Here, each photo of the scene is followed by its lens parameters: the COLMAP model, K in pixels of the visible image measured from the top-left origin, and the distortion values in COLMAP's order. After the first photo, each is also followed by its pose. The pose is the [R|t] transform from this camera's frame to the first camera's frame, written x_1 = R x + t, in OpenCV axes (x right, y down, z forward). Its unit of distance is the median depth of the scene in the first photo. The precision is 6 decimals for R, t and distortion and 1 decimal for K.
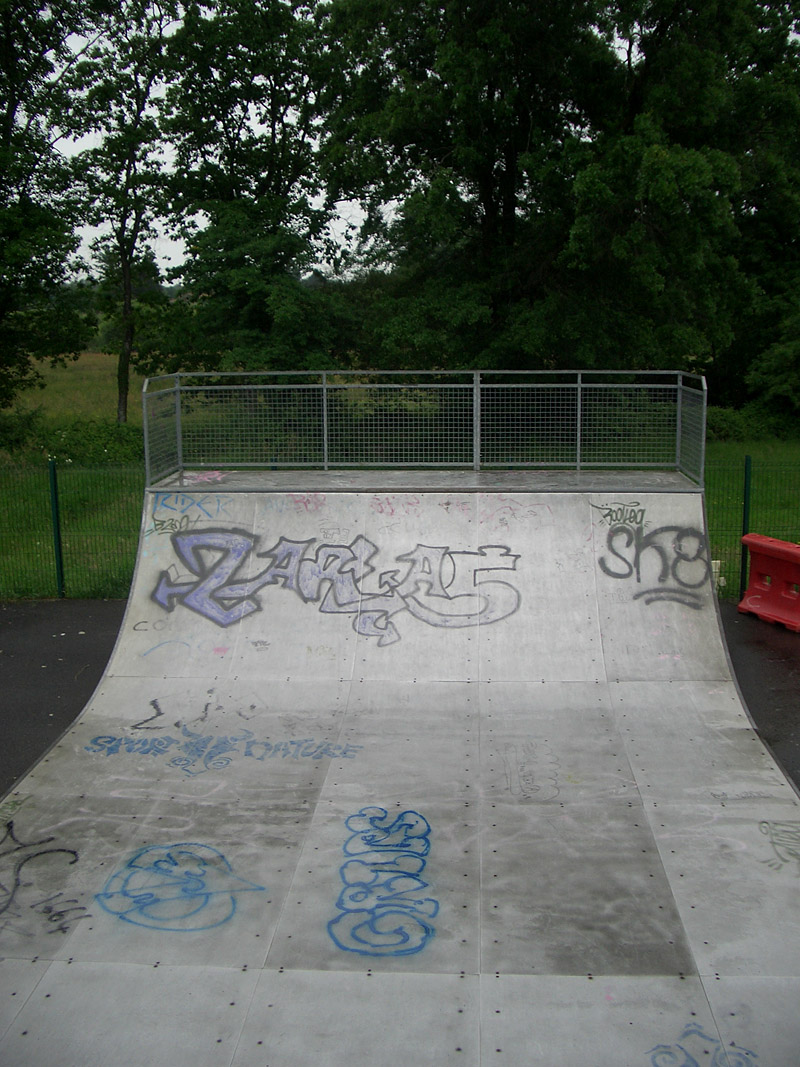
lens RADIAL K [[1104.2, 0, 400.0], [0, 1104.2, 533.5], [0, 0, 1]] dist [-0.254416, 0.272577]
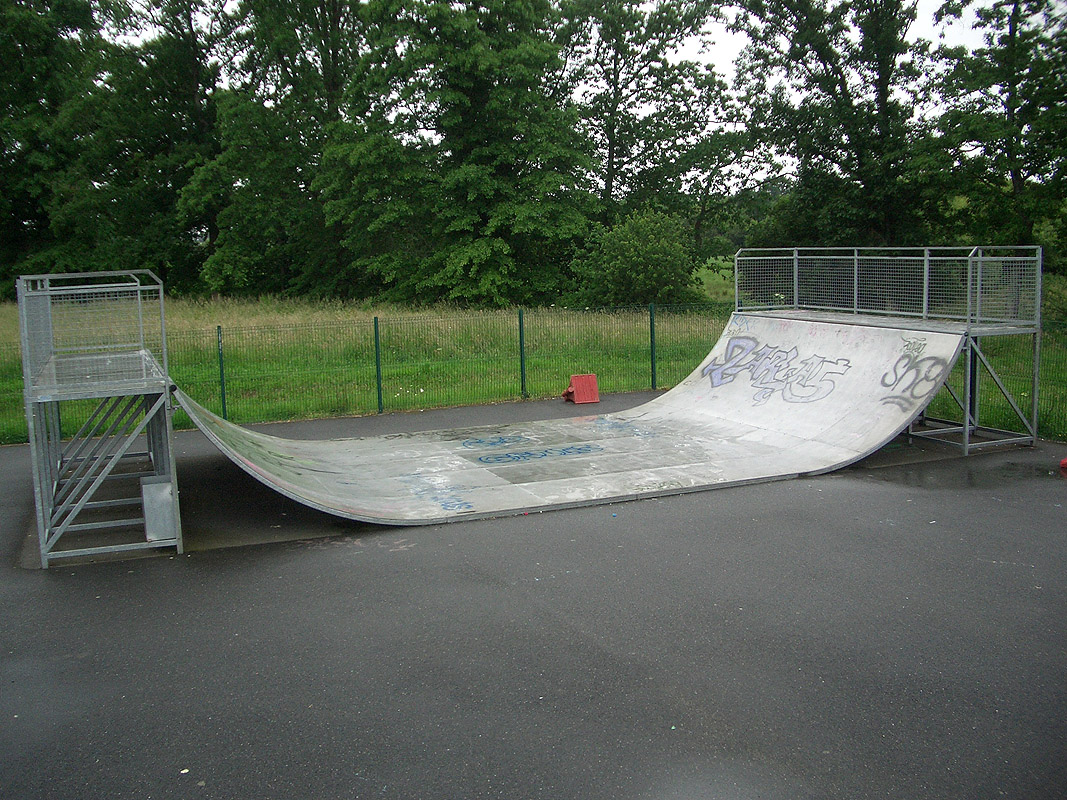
lens RADIAL K [[1088.0, 0, 533.5], [0, 1088.0, 400.0], [0, 0, 1]] dist [-0.244730, 0.243036]
pose [[0.441293, 0.118229, -0.889541, 1.243113], [-0.111461, 0.990828, 0.076397, 0.001862], [0.890414, 0.065436, 0.450423, -0.074246]]
